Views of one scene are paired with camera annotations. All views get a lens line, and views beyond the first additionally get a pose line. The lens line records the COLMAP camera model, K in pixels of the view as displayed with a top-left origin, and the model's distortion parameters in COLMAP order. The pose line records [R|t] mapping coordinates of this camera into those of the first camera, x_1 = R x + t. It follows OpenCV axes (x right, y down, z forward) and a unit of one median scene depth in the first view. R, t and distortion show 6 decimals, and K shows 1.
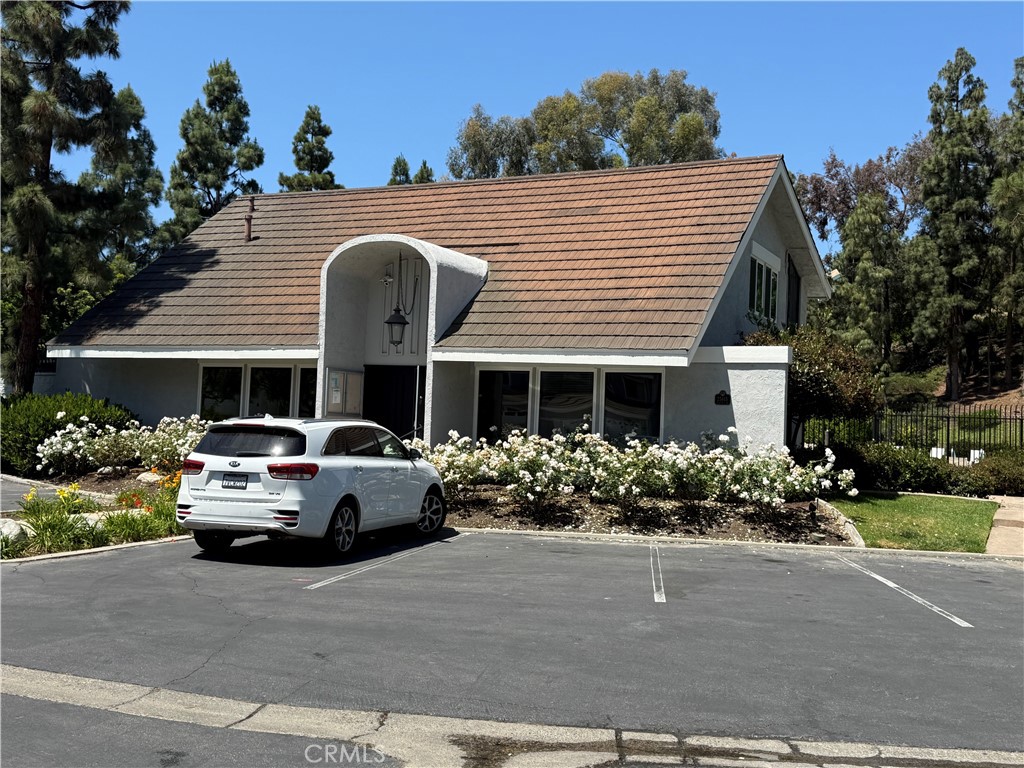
lens RADIAL K [[1103.1, 0, 511.3], [0, 1103.1, 387.1], [0, 0, 1]] dist [0.081290, 0.000000]
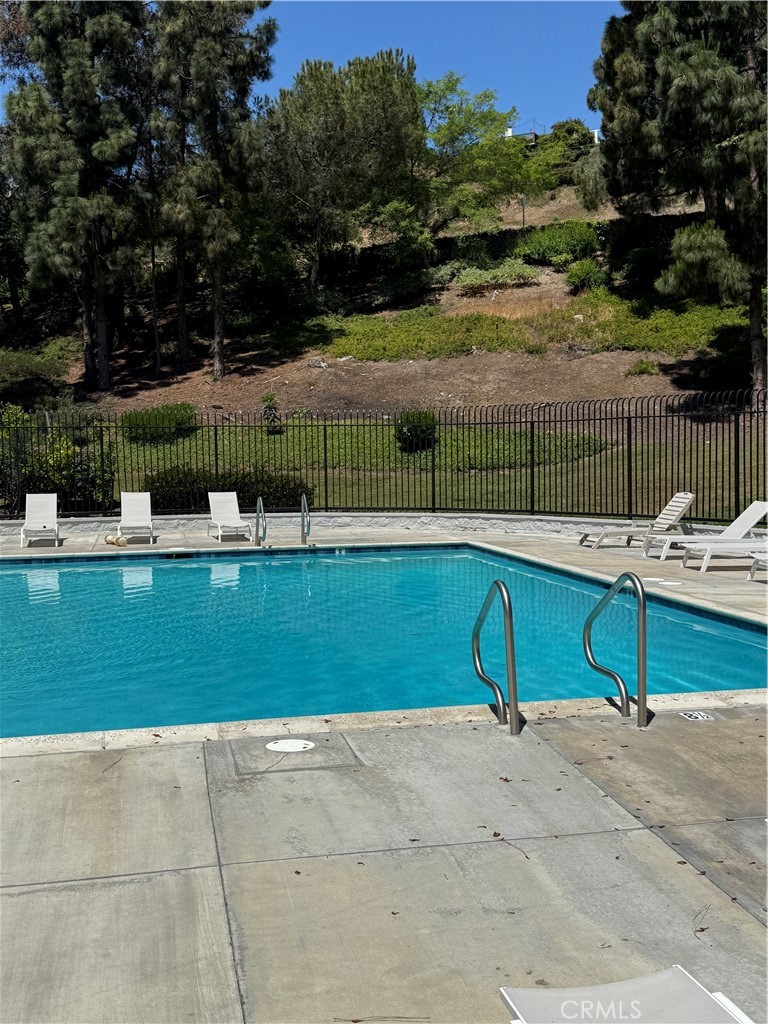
lens RADIAL K [[1129.2, 0, 384.1], [0, 1129.2, 515.3], [0, 0, 1]] dist [0.023676, 0.000000]
pose [[0.771965, -0.077396, 0.630936, 0.142381], [0.009718, 0.993881, 0.110028, 0.013242], [-0.635591, -0.078806, 0.767993, 0.469900]]
